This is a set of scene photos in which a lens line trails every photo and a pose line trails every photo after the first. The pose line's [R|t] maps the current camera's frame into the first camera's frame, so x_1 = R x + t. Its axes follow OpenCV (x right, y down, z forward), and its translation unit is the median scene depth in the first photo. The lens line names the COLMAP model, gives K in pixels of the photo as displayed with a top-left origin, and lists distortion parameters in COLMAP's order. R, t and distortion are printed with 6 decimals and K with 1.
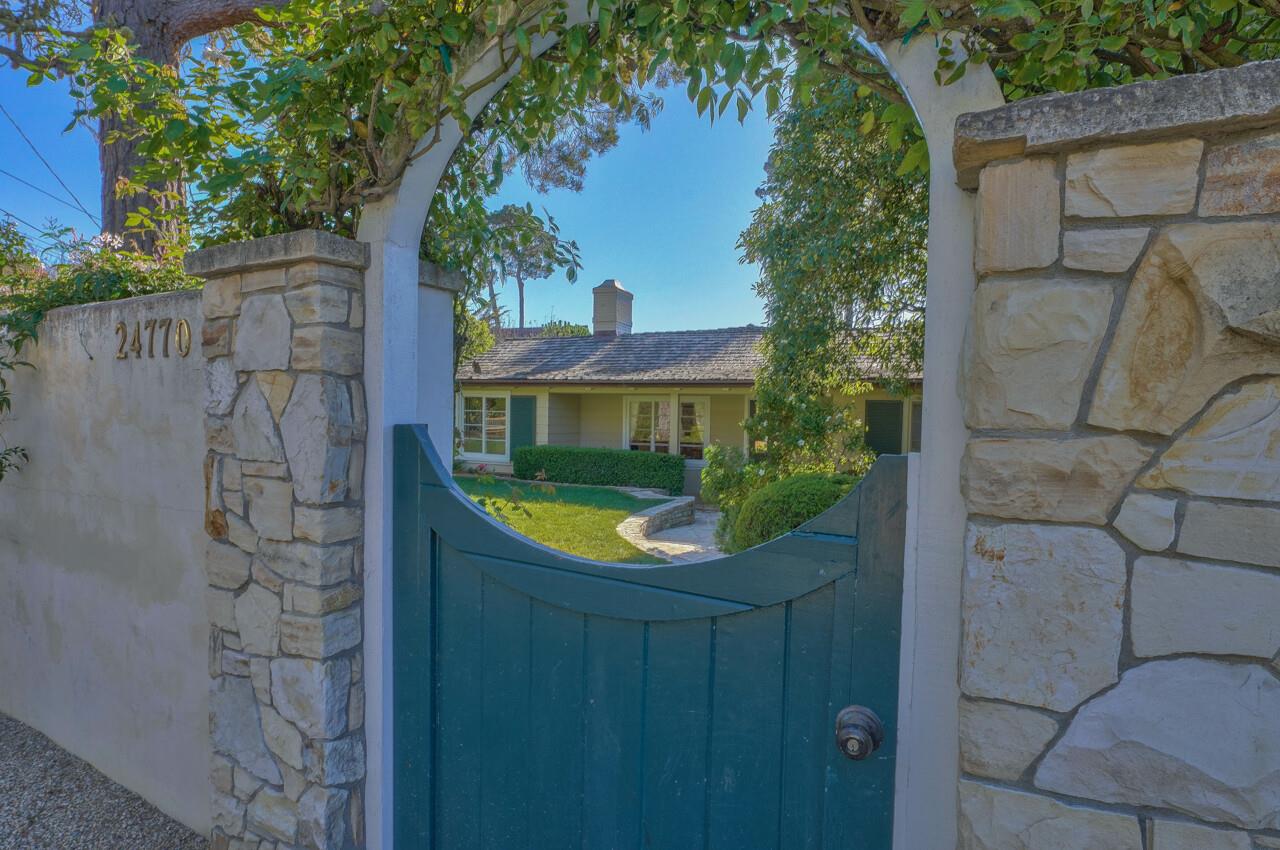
lens RADIAL K [[699.3, 0, 622.7], [0, 699.3, 427.8], [0, 0, 1]] dist [0.000838, -0.000361]
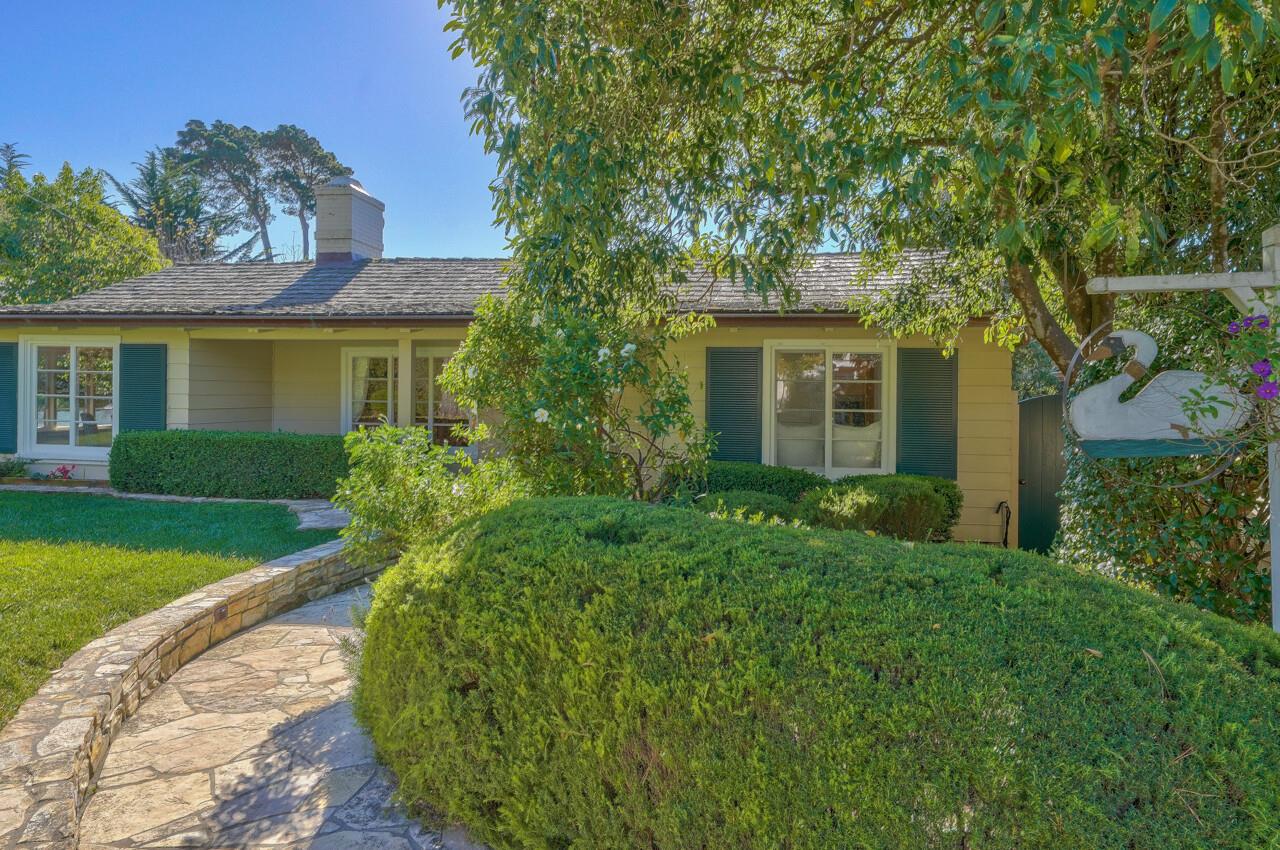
lens RADIAL K [[725.0, 0, 642.3], [0, 725.0, 382.9], [0, 0, 1]] dist [0.005380, -0.000555]
pose [[0.973878, -0.005816, 0.226998, 0.121288], [0.012424, 0.999539, -0.027693, 0.007600], [-0.226732, 0.029790, 0.973501, 0.321119]]
